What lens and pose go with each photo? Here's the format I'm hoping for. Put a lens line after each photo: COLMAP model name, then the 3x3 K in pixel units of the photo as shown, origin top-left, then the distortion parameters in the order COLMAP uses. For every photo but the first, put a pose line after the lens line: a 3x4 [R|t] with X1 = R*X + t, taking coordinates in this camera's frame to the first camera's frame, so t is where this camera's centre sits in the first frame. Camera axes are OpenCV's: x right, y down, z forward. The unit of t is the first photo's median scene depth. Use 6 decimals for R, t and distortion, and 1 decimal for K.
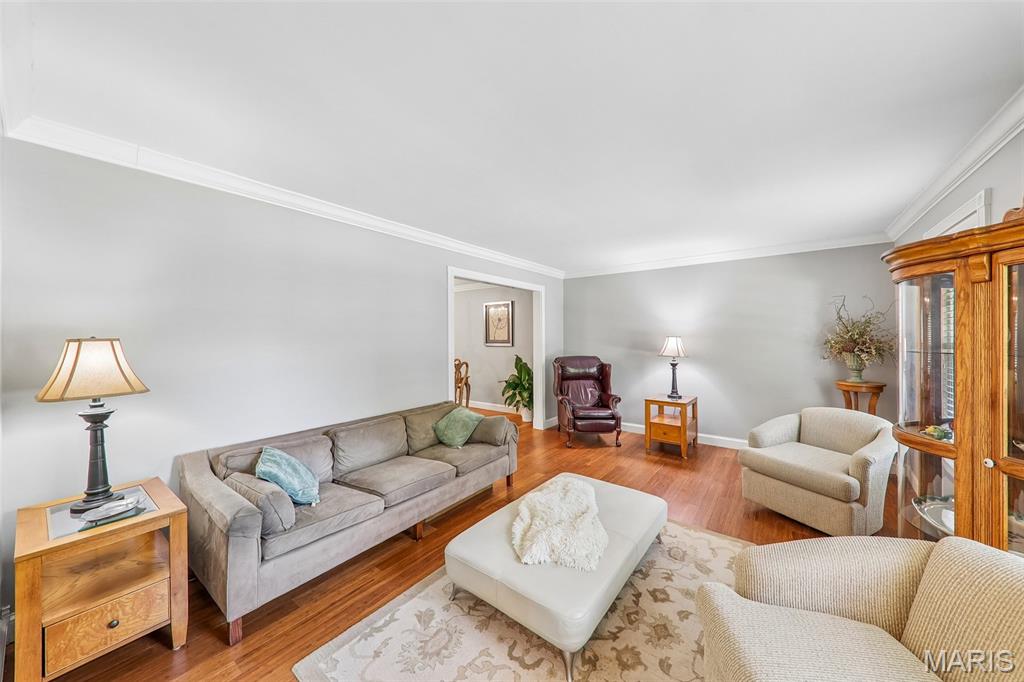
lens RADIAL K [[355.5, 0, 510.3], [0, 355.5, 338.8], [0, 0, 1]] dist [0.004964, -0.001979]
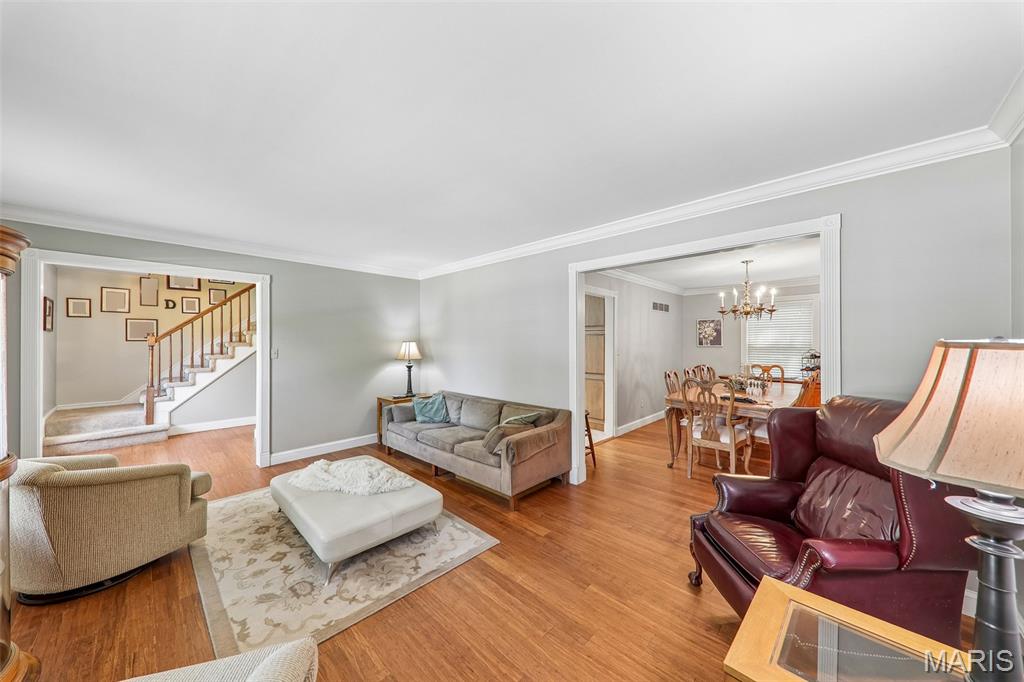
lens RADIAL K [[355.5, 0, 513.4], [0, 355.5, 339.9], [0, 0, 1]] dist [0.004964, -0.001979]
pose [[-0.107714, 0.007532, -0.994153, 1.421072], [-0.004500, 0.999957, 0.008063, -0.028628], [0.994172, 0.005343, -0.107676, 1.780005]]
